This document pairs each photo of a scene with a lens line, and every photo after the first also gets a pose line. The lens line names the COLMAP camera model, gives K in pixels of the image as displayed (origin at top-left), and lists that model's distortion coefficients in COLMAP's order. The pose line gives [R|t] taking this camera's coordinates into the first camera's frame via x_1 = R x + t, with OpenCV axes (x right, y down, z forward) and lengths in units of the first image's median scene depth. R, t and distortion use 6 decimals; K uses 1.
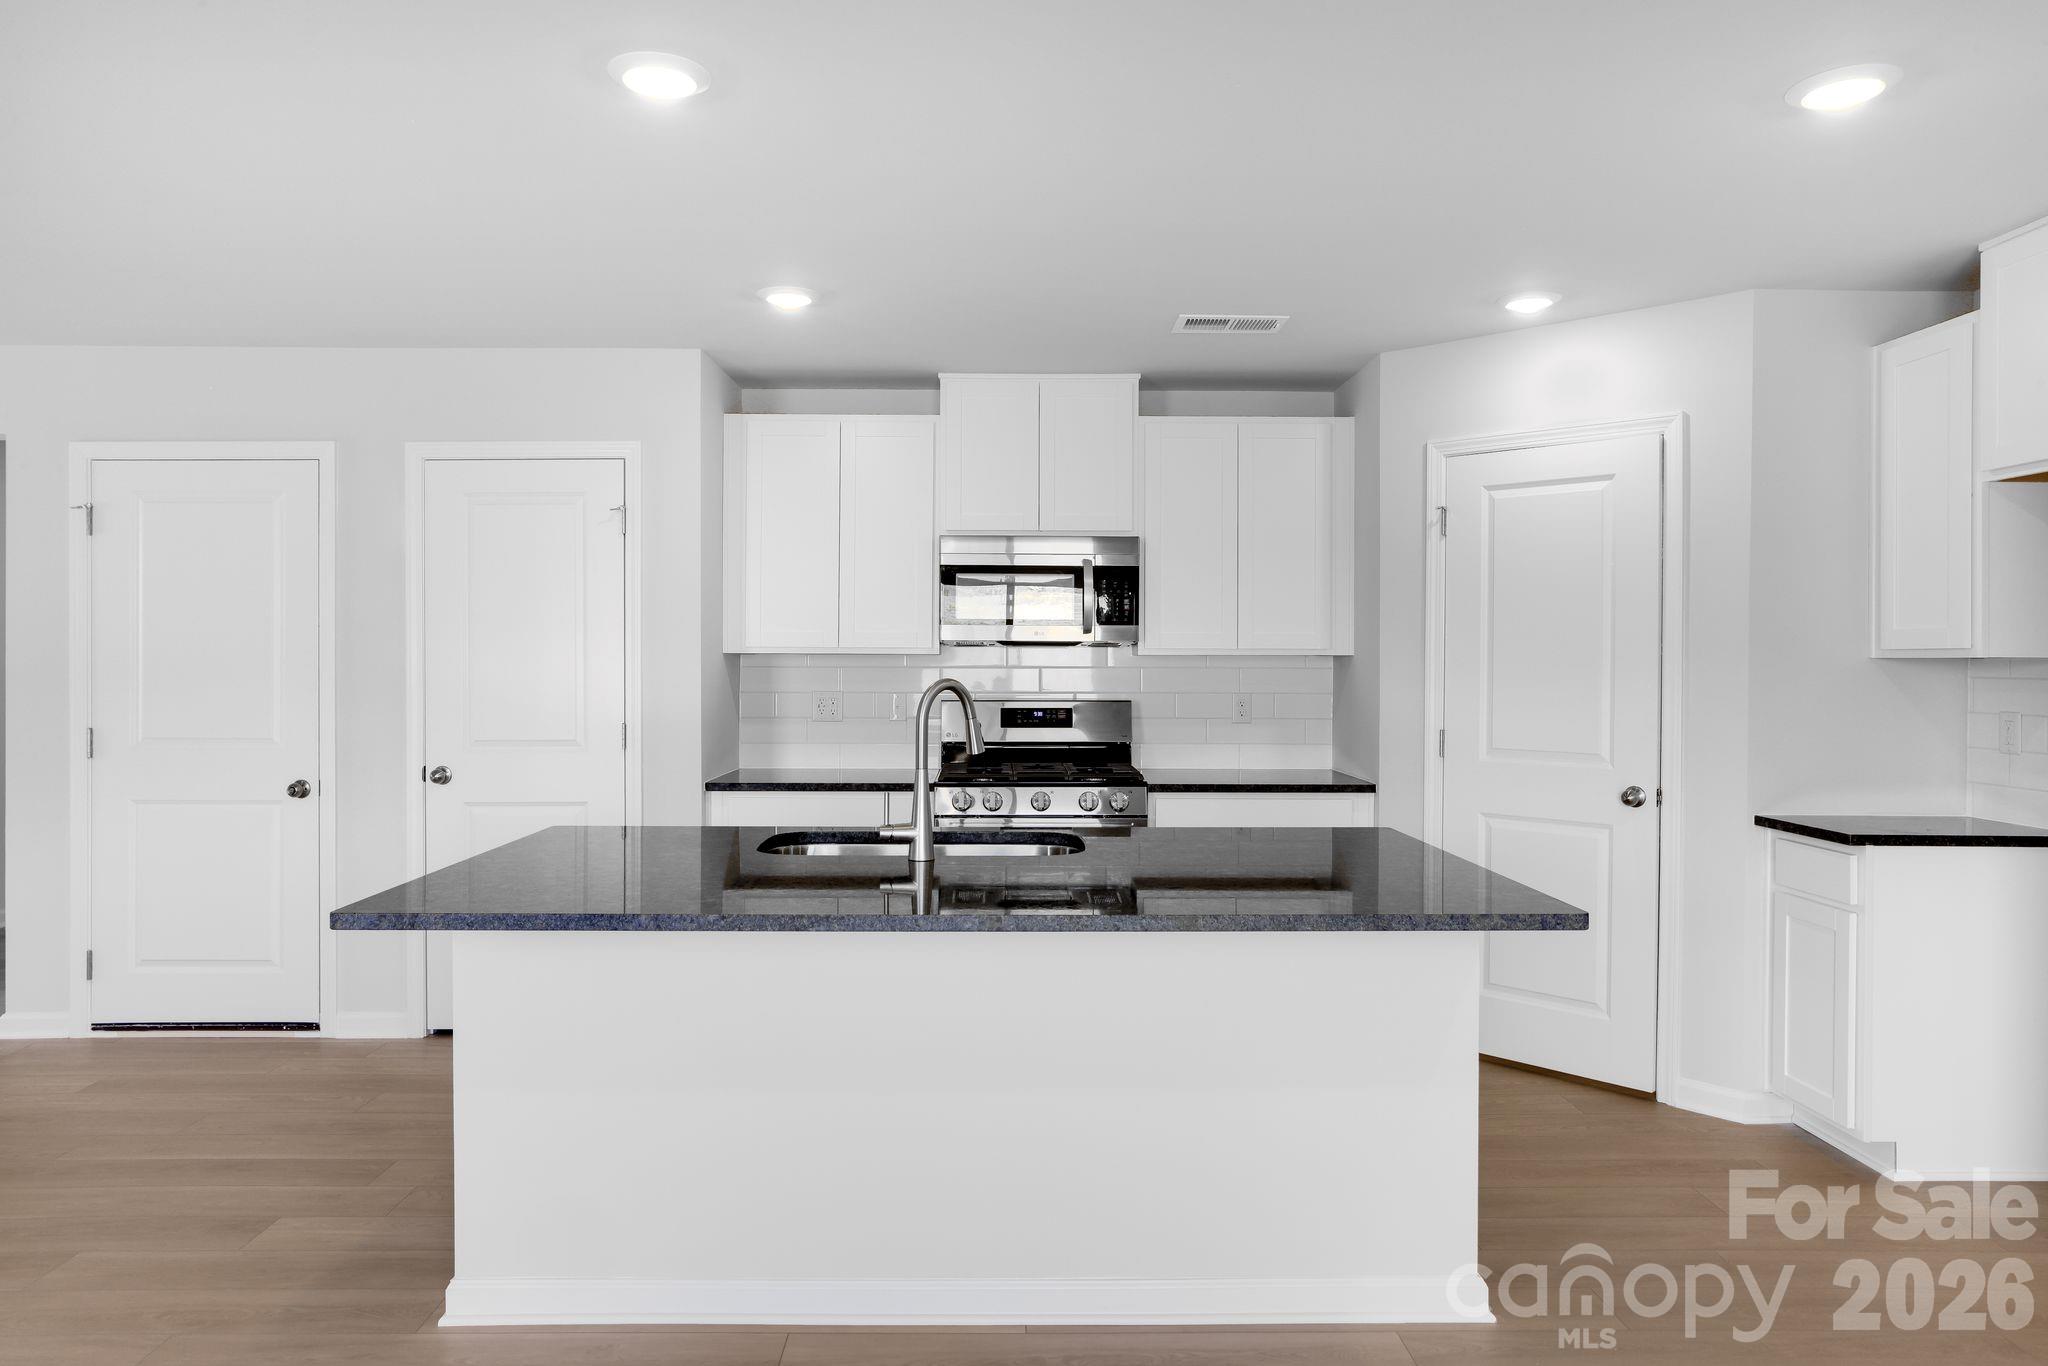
lens RADIAL K [[1322.6, 0, 1021.1], [0, 1322.6, 664.5], [0, 0, 1]] dist [-0.015011, 0.013191]
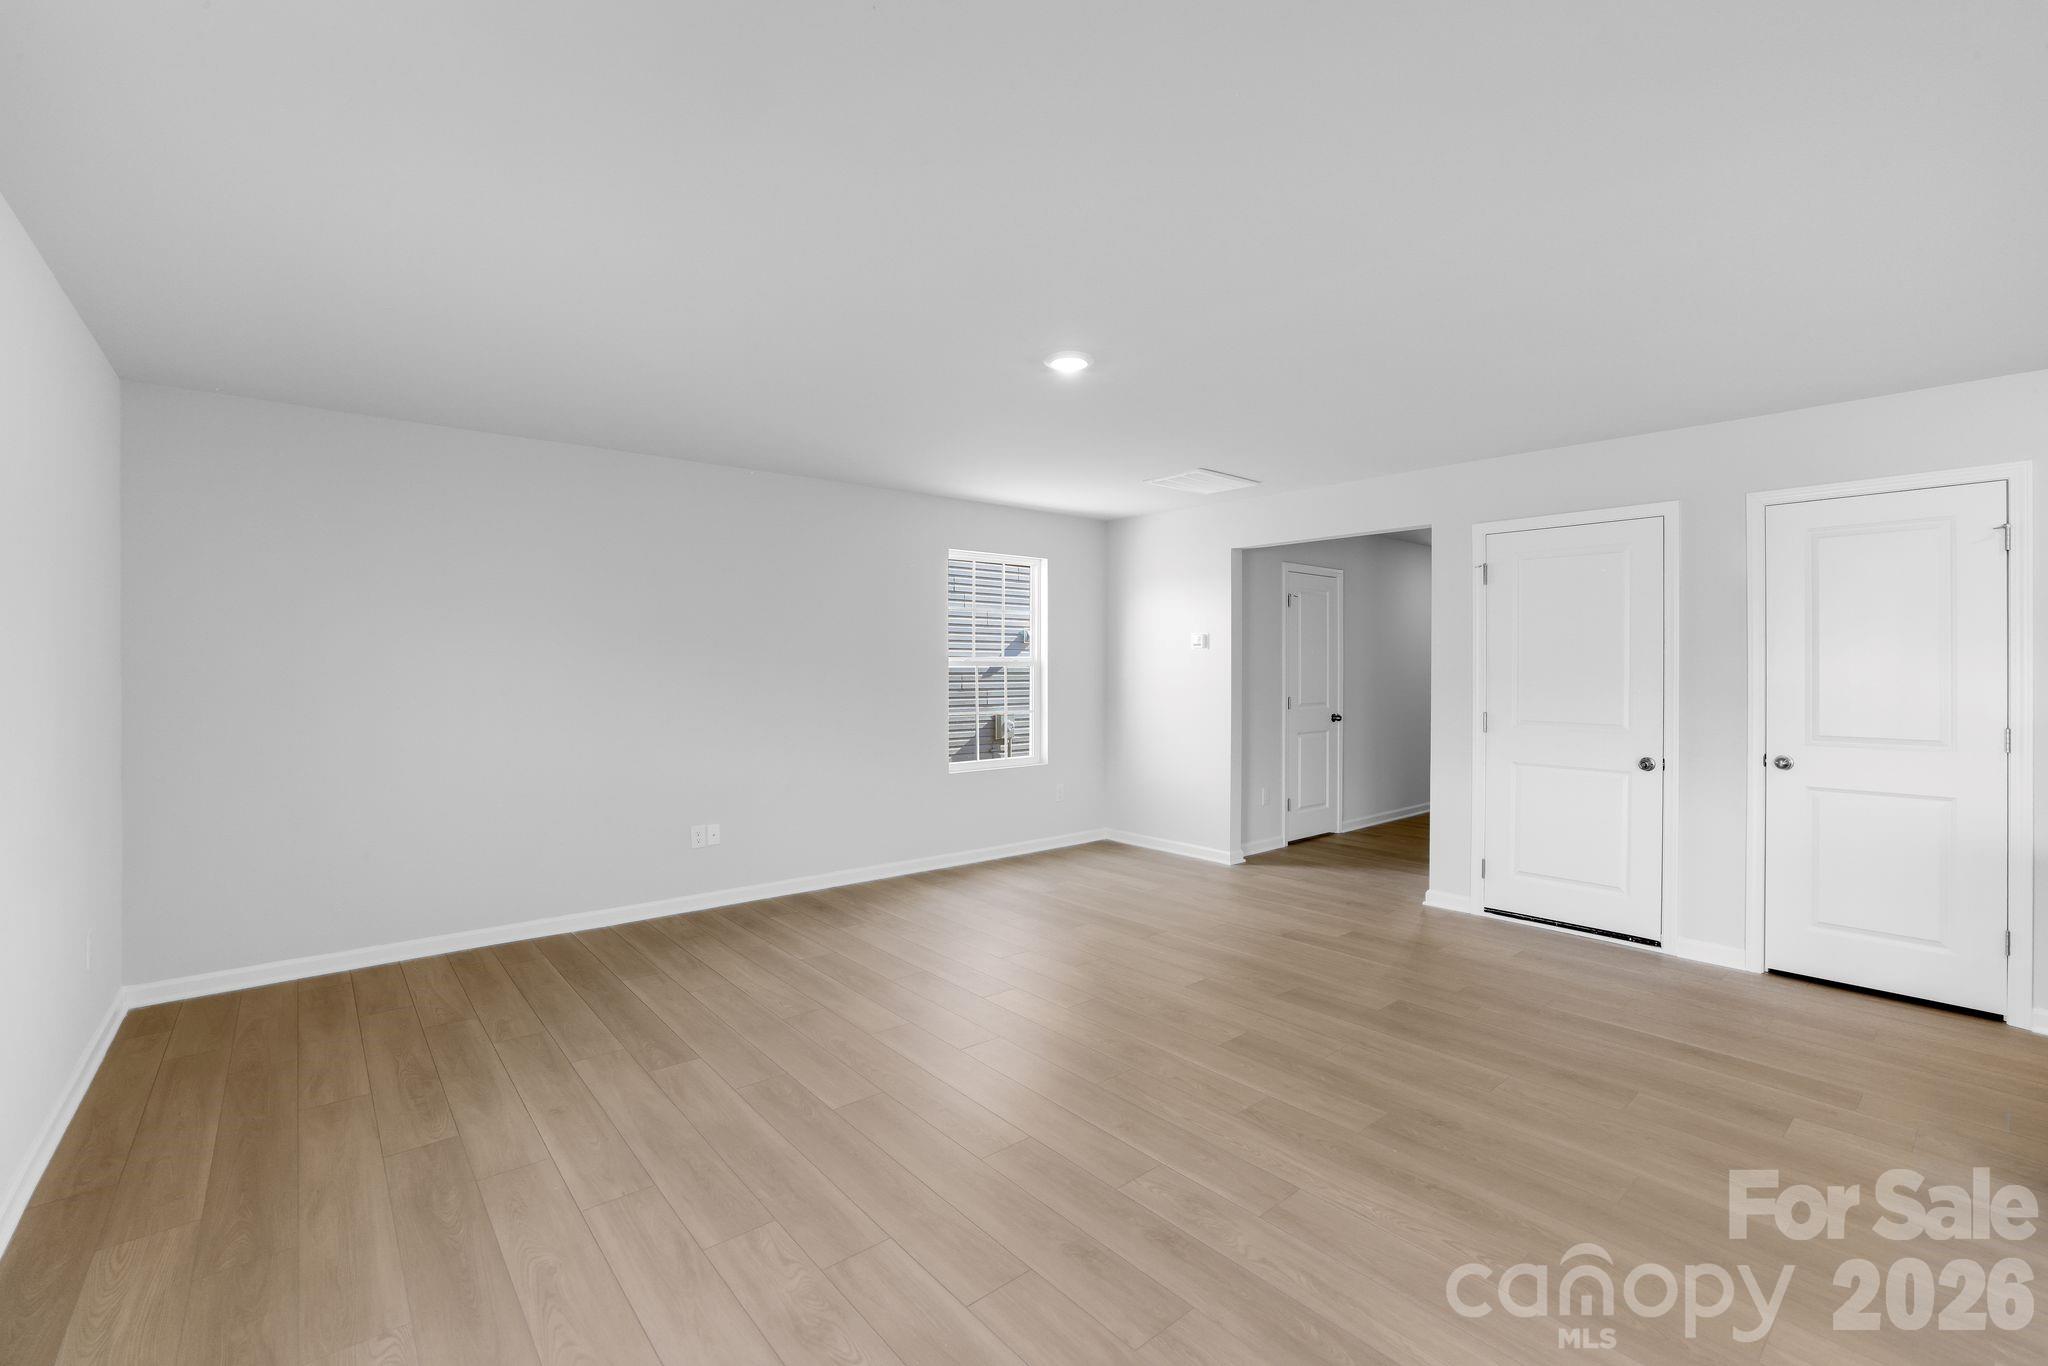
lens RADIAL K [[876.7, 0, 1013.4], [0, 876.7, 671.9], [0, 0, 1]] dist [-0.036593, 0.003012]
pose [[0.632598, 0.006123, -0.774456, -0.280260], [-0.006160, 0.999977, 0.002874, 0.002309], [0.774456, 0.002953, 0.632621, -0.049857]]
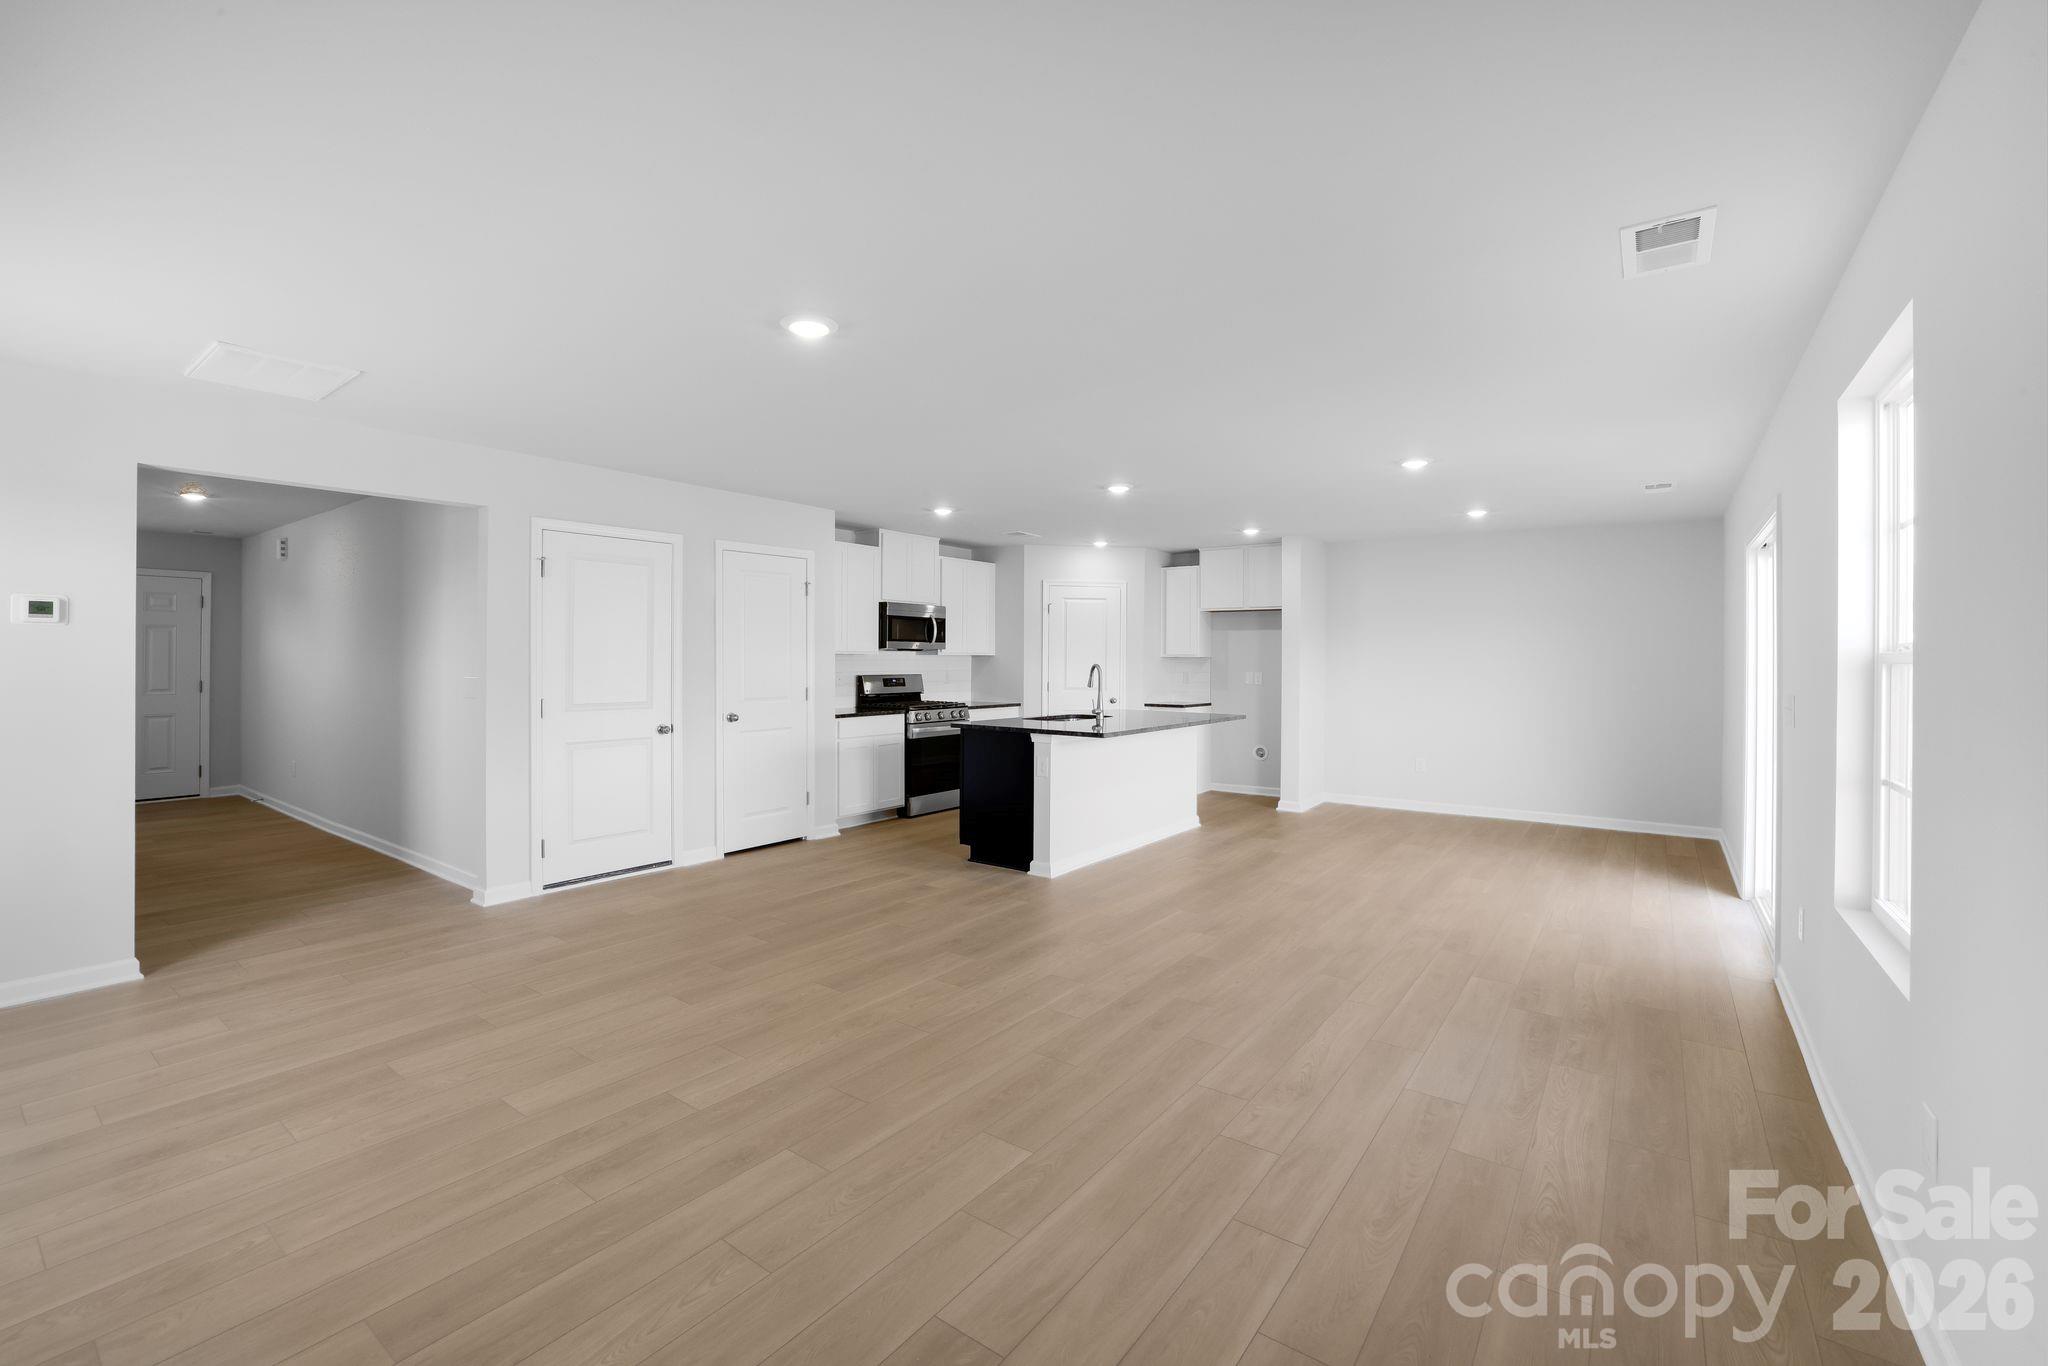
lens RADIAL K [[876.7, 0, 1010.4], [0, 876.7, 668.1], [0, 0, 1]] dist [-0.036593, 0.003012]
pose [[0.607263, -0.008147, 0.794459, -1.194803], [-0.000725, 0.999941, 0.010808, -0.000872], [-0.794501, -0.007139, 0.607221, -0.078875]]
